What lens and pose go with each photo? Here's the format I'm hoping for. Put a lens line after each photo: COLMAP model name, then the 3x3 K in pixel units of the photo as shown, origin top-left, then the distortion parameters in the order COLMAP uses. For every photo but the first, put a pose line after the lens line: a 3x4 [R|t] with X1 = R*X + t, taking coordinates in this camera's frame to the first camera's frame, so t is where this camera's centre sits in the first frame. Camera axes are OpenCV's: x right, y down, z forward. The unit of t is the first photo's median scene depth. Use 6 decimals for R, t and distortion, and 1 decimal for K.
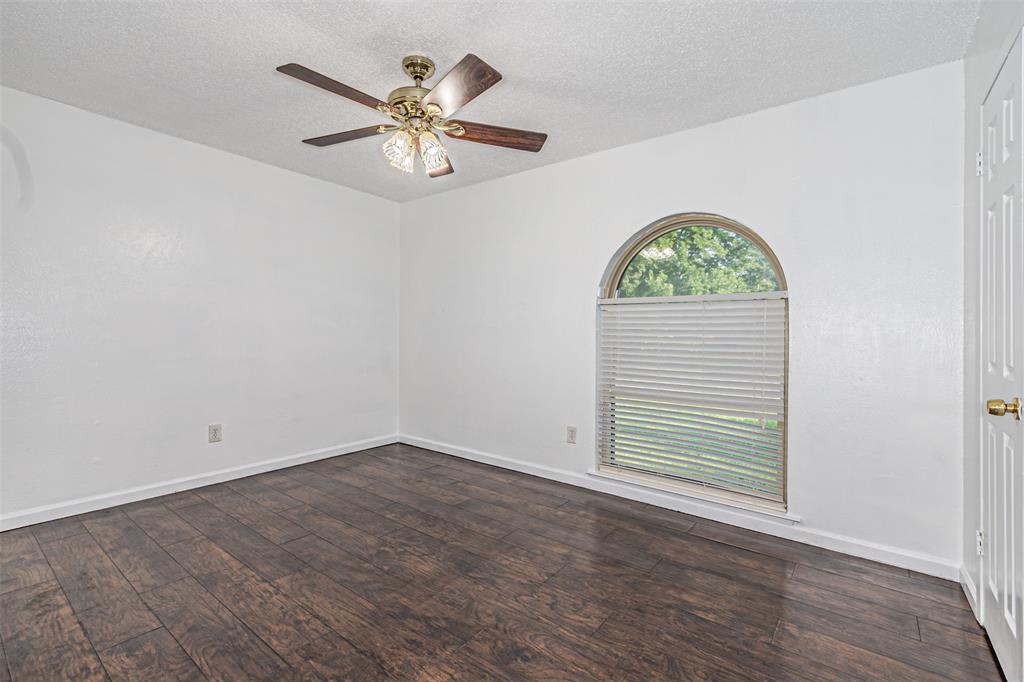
lens RADIAL K [[443.1, 0, 506.3], [0, 443.1, 343.2], [0, 0, 1]] dist [0.002220, -0.000132]
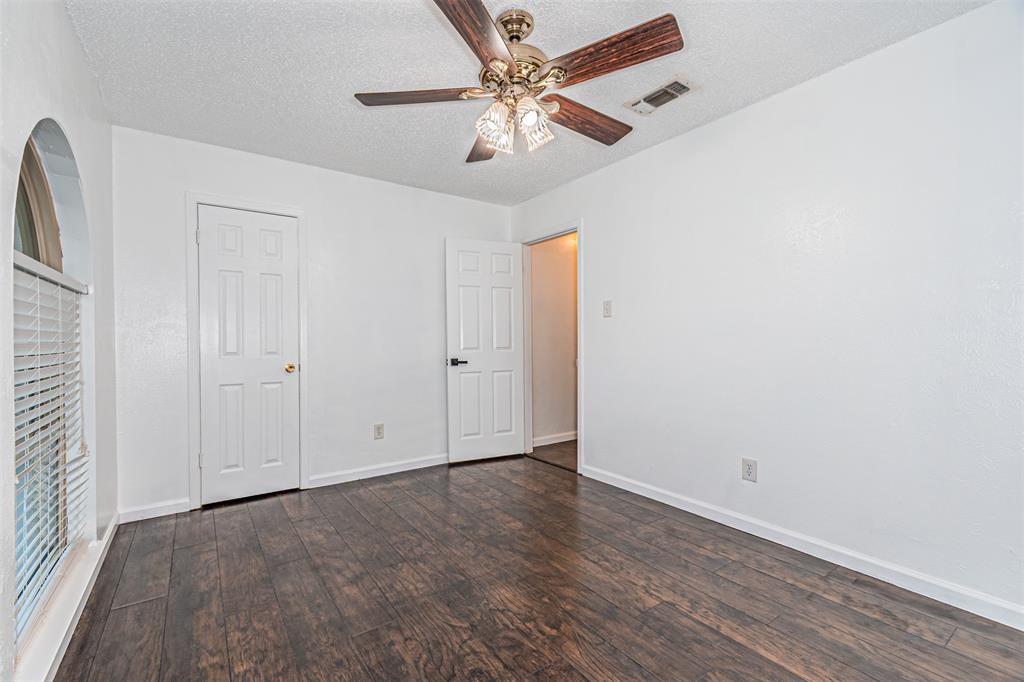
lens RADIAL K [[443.1, 0, 506.3], [0, 443.1, 343.2], [0, 0, 1]] dist [0.002220, -0.000132]
pose [[-0.956503, -0.010922, 0.291519, -0.473522], [-0.002458, 0.999565, 0.029386, -0.044317], [-0.291713, 0.027391, -0.956114, 1.962921]]
